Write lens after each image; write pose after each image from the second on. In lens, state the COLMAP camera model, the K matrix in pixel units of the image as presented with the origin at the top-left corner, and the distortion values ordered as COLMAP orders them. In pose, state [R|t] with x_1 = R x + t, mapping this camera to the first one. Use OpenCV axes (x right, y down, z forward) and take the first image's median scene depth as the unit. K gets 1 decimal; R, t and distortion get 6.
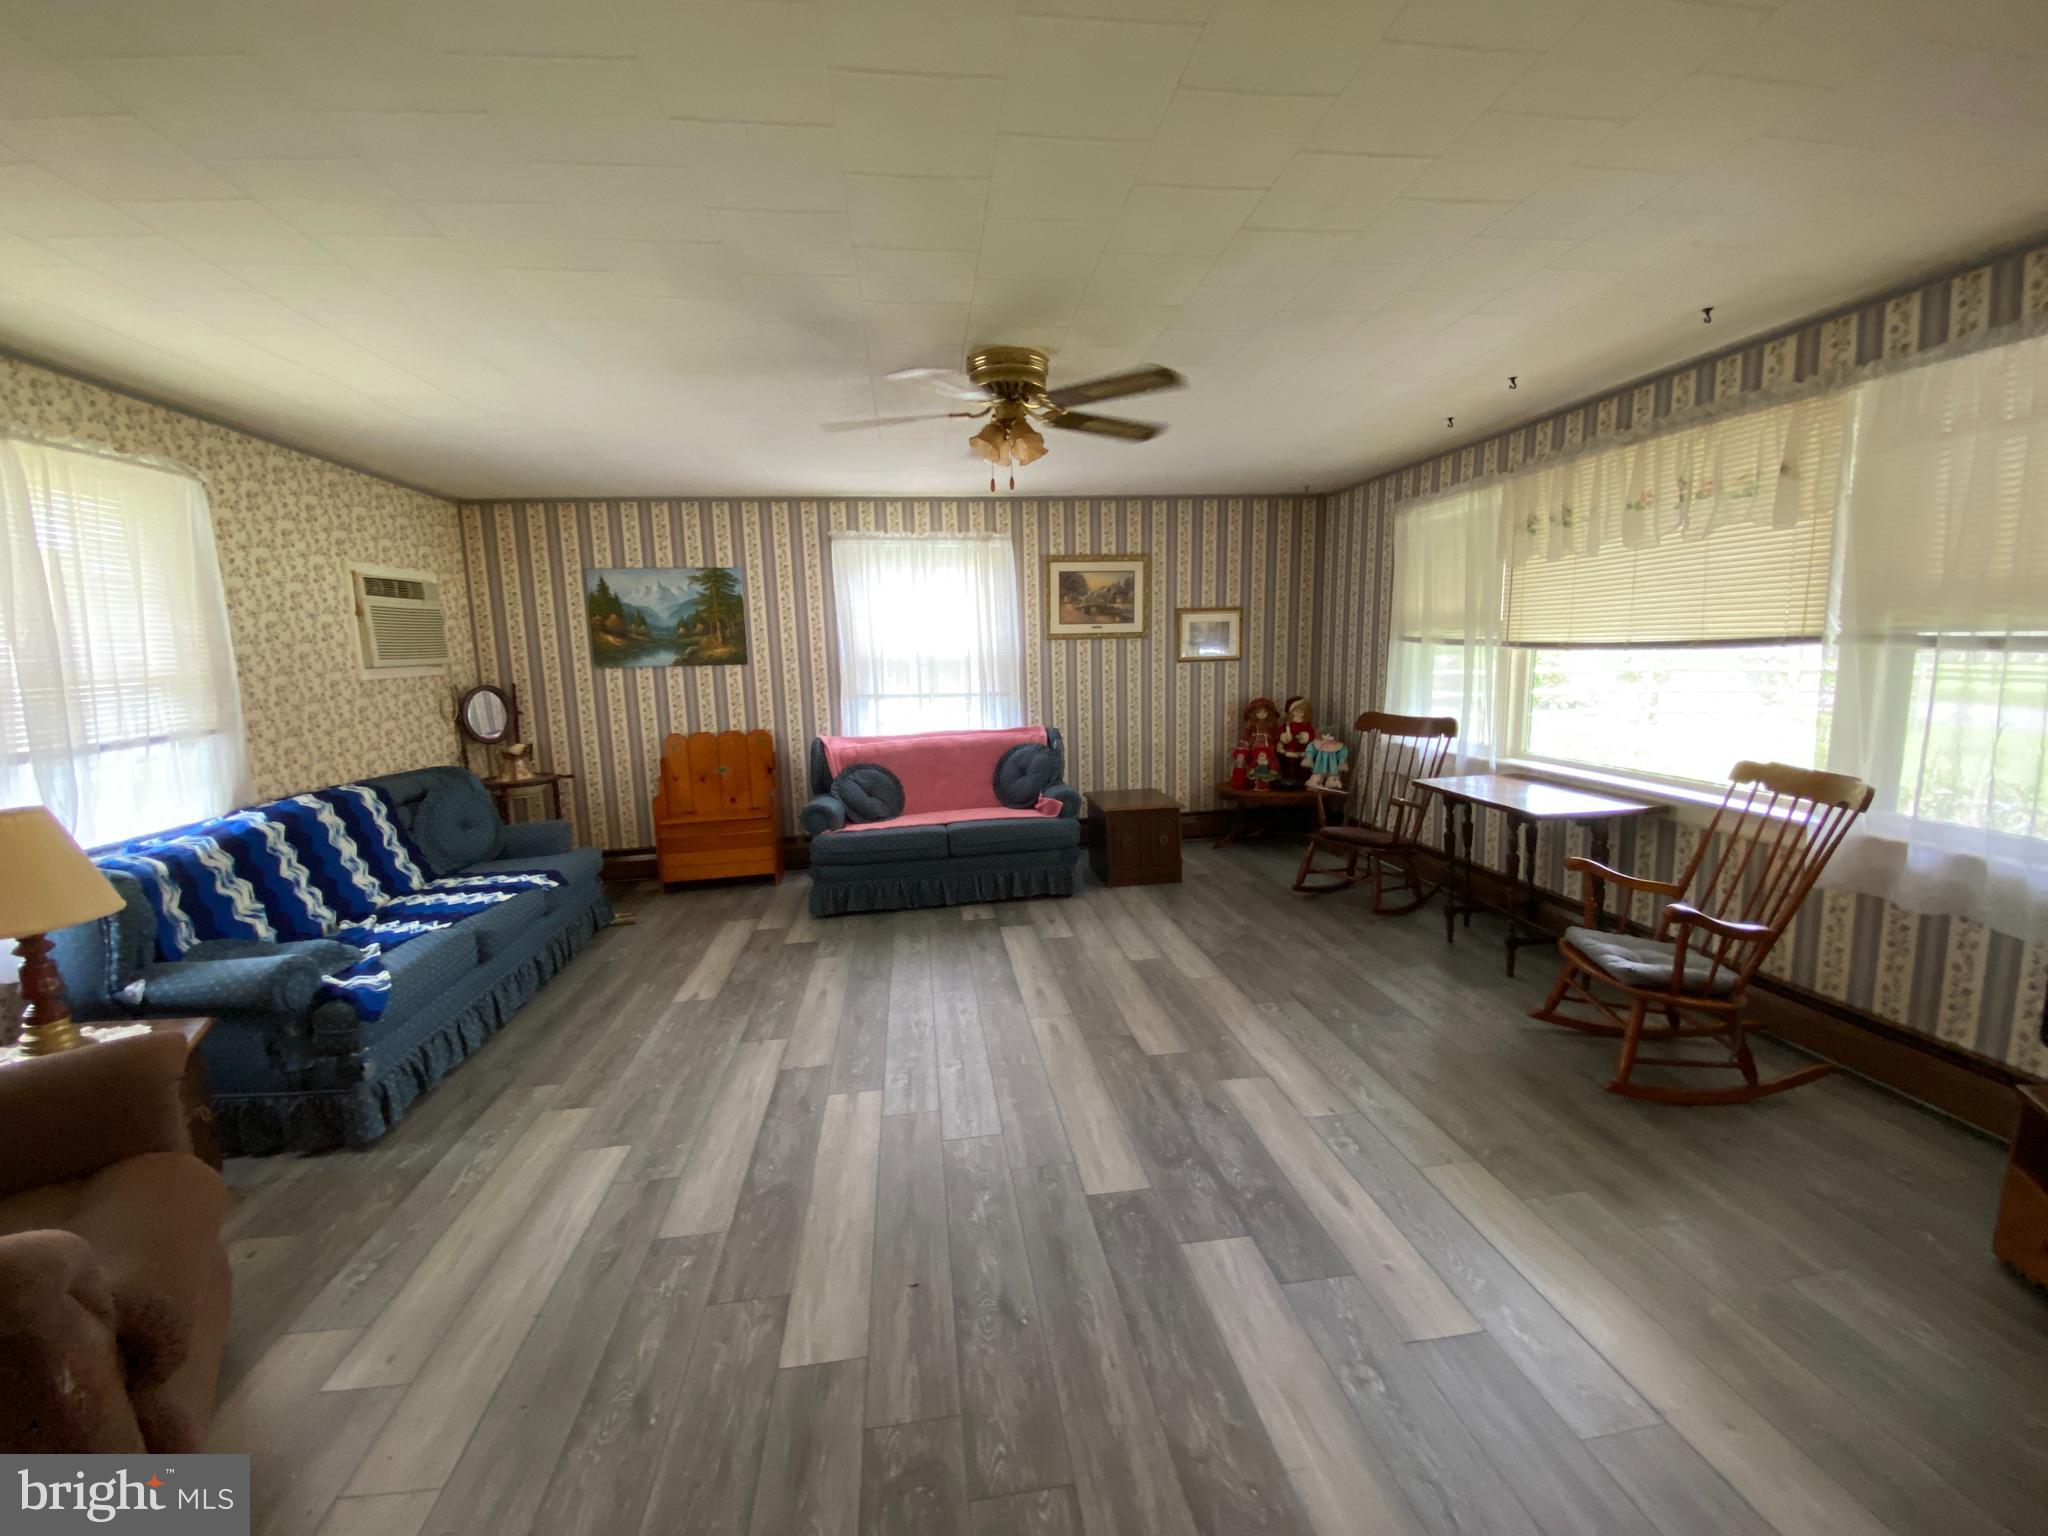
lens RADIAL K [[824.3, 0, 1024.0], [0, 824.3, 768.0], [0, 0, 1]] dist [0.036891, -0.030315]
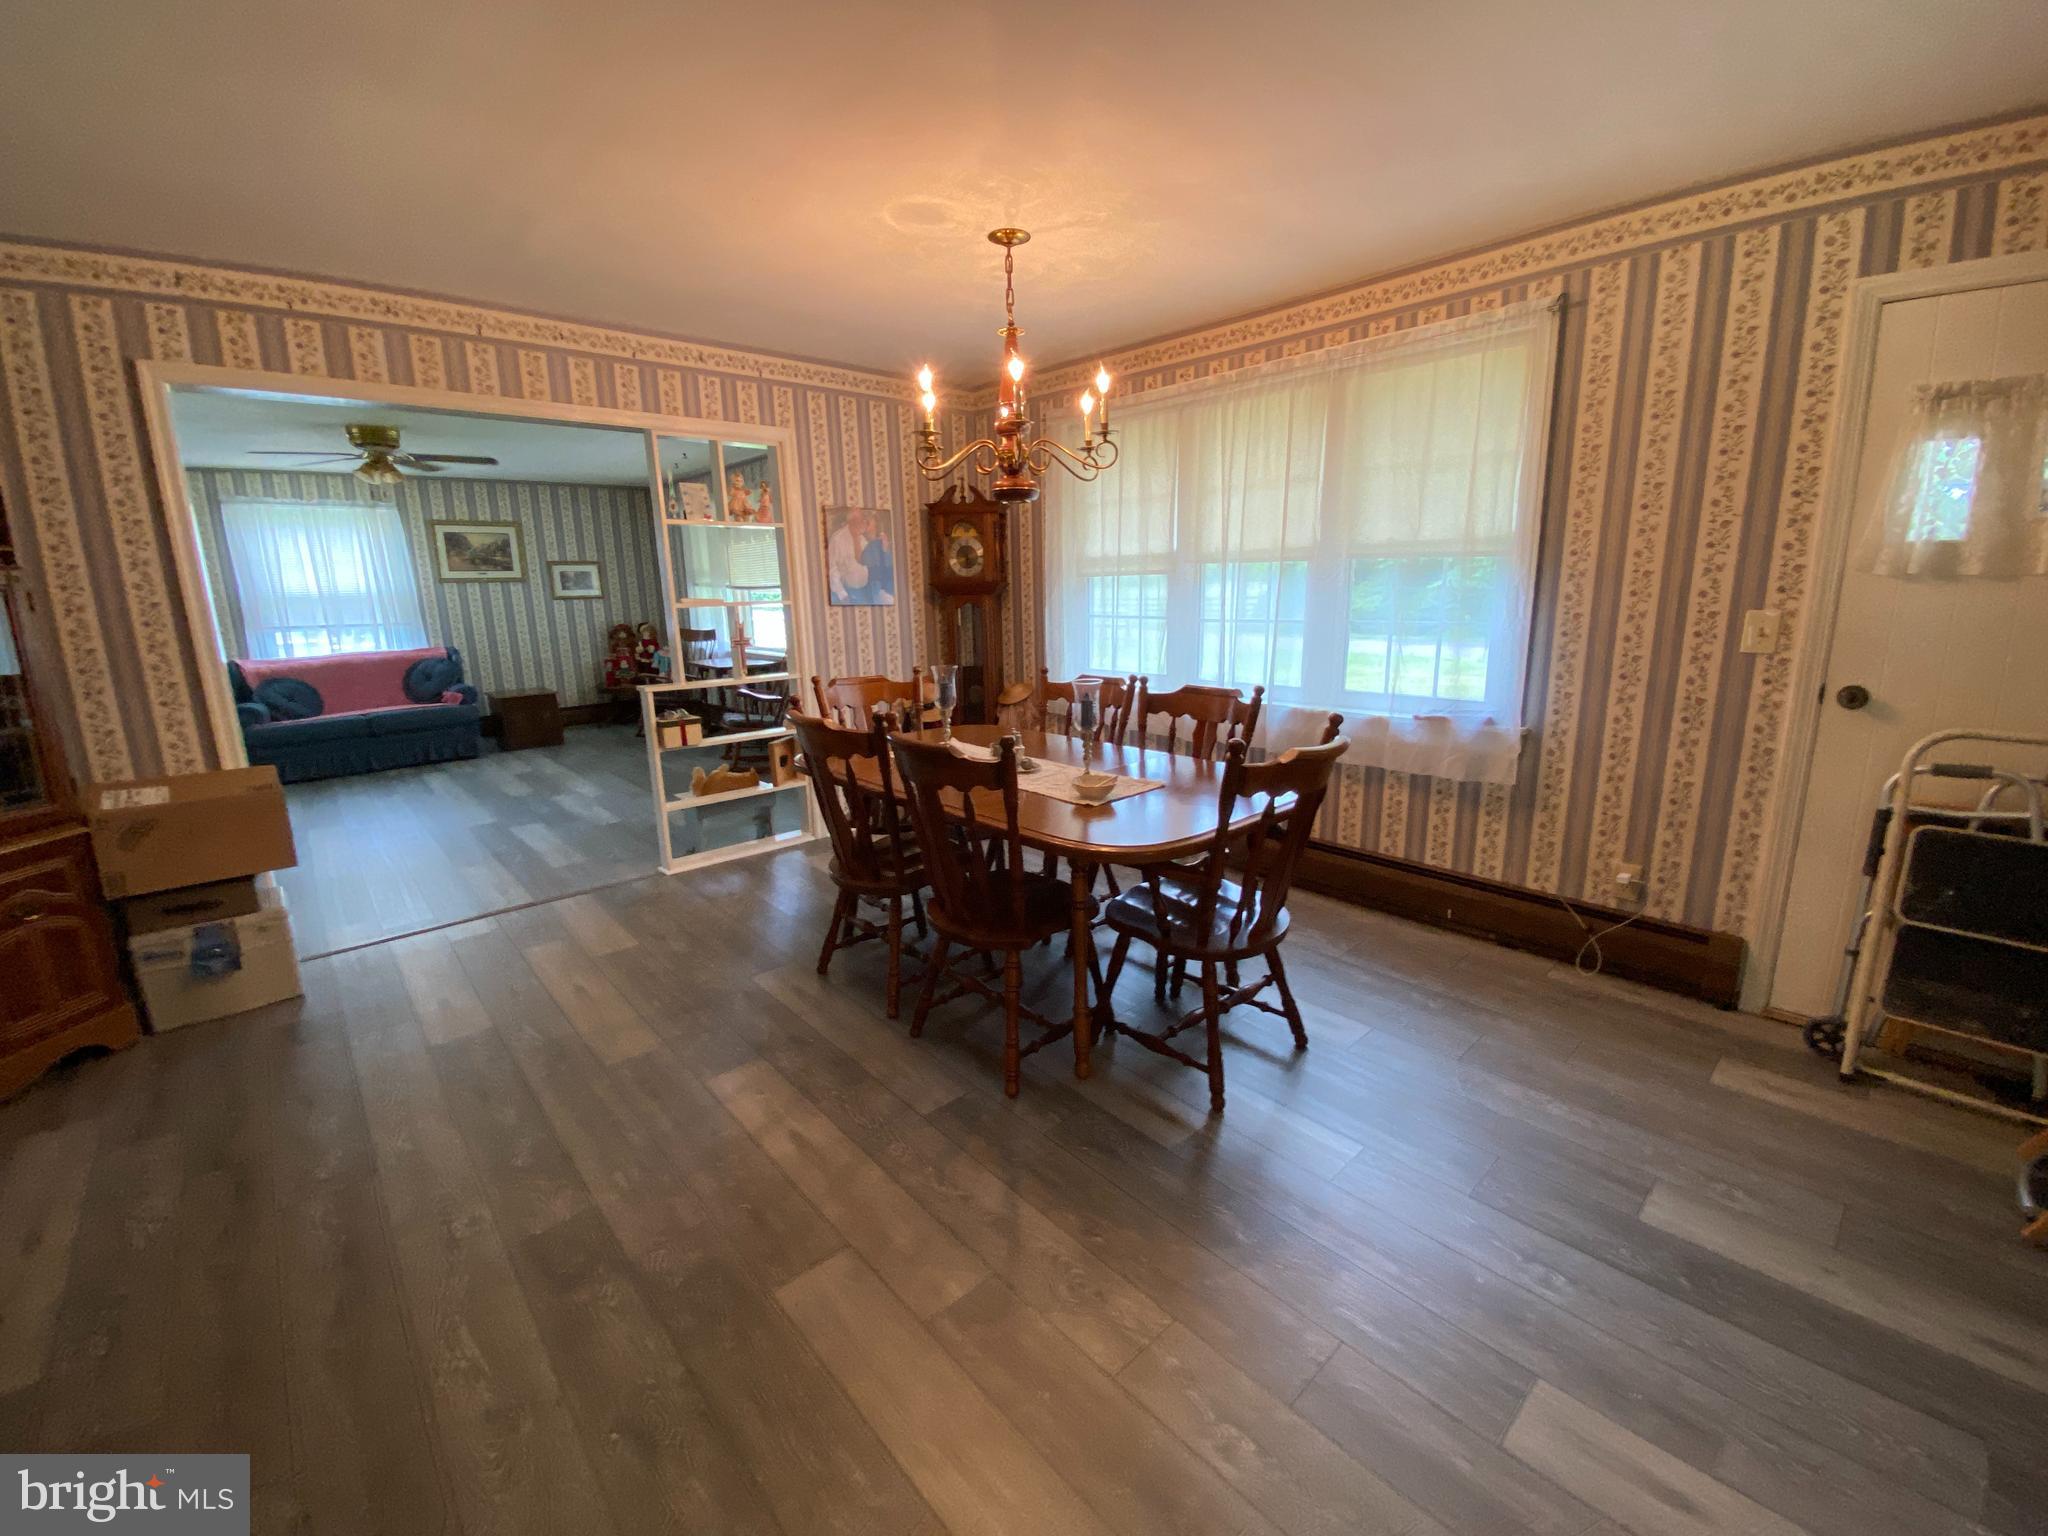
lens RADIAL K [[844.0, 0, 1023.6], [0, 844.0, 763.8], [0, 0, 1]] dist [0.026380, -0.022332]
pose [[0.835050, -0.110699, 0.538922, 0.046310], [0.081914, 0.993647, 0.077179, 0.117307], [-0.544042, -0.020303, 0.838812, -0.742435]]
